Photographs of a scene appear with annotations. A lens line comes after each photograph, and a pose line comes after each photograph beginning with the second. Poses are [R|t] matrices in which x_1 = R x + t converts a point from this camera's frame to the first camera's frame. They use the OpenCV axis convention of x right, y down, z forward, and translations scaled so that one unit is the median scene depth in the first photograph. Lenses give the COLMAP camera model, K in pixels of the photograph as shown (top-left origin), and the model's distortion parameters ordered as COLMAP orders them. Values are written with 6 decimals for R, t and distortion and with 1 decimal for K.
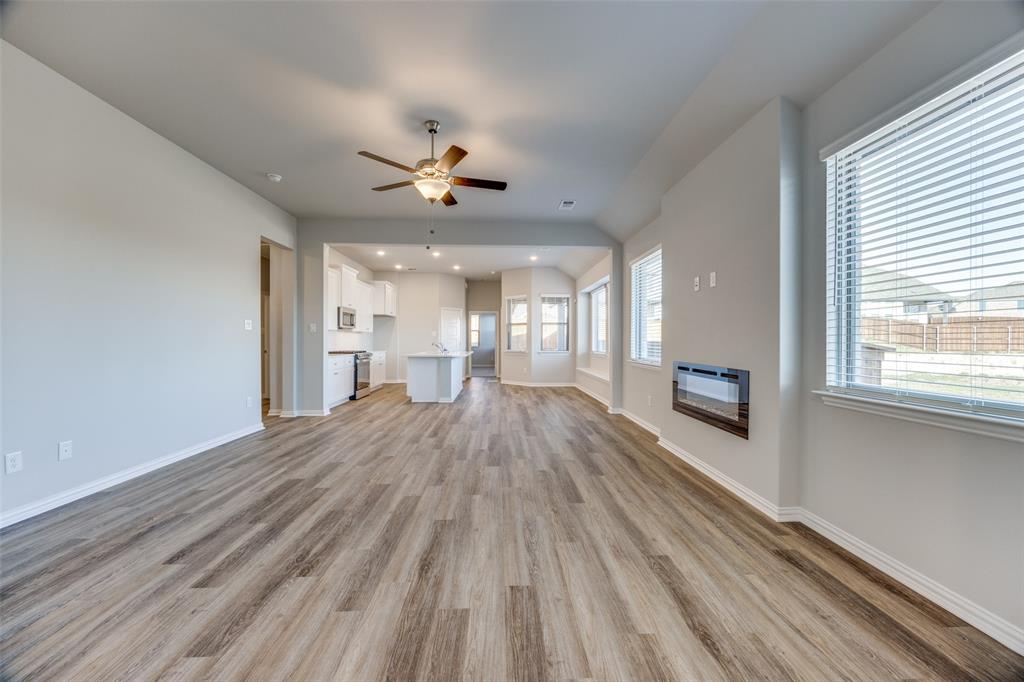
lens RADIAL K [[387.8, 0, 519.2], [0, 387.8, 341.6], [0, 0, 1]] dist [-0.000514, -0.000137]
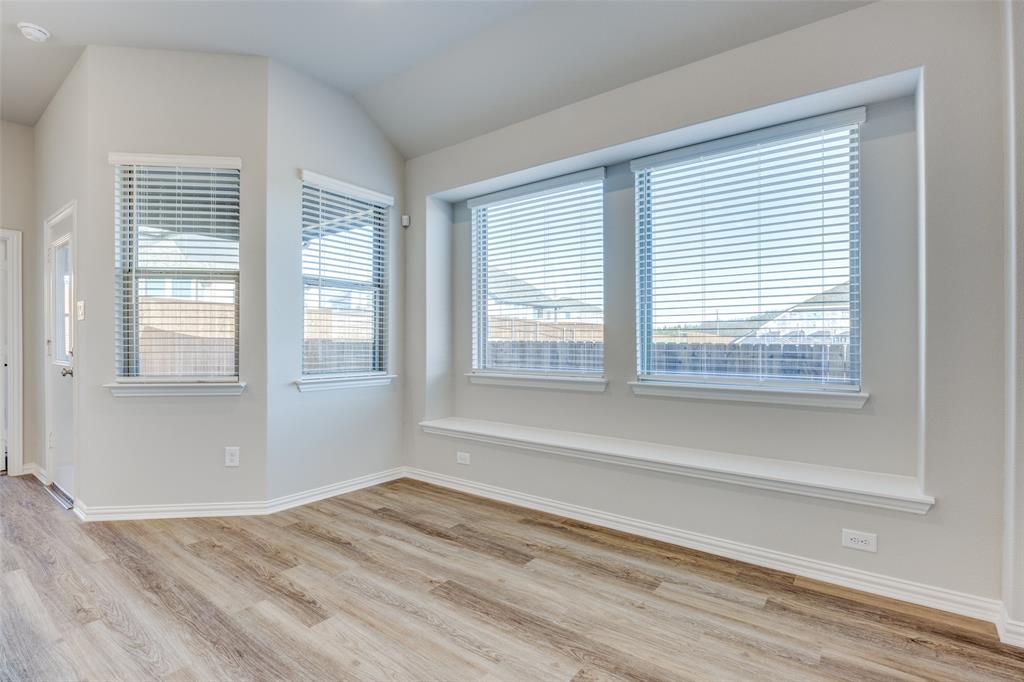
lens RADIAL K [[437.9, 0, 512.0], [0, 437.9, 341.0], [0, 0, 1]] dist [-0.000286, -0.000114]
pose [[0.657064, -0.001841, 0.753833, -0.037930], [-0.002110, 0.999989, 0.004282, -0.001290], [-0.753832, -0.004404, 0.657052, 0.316495]]
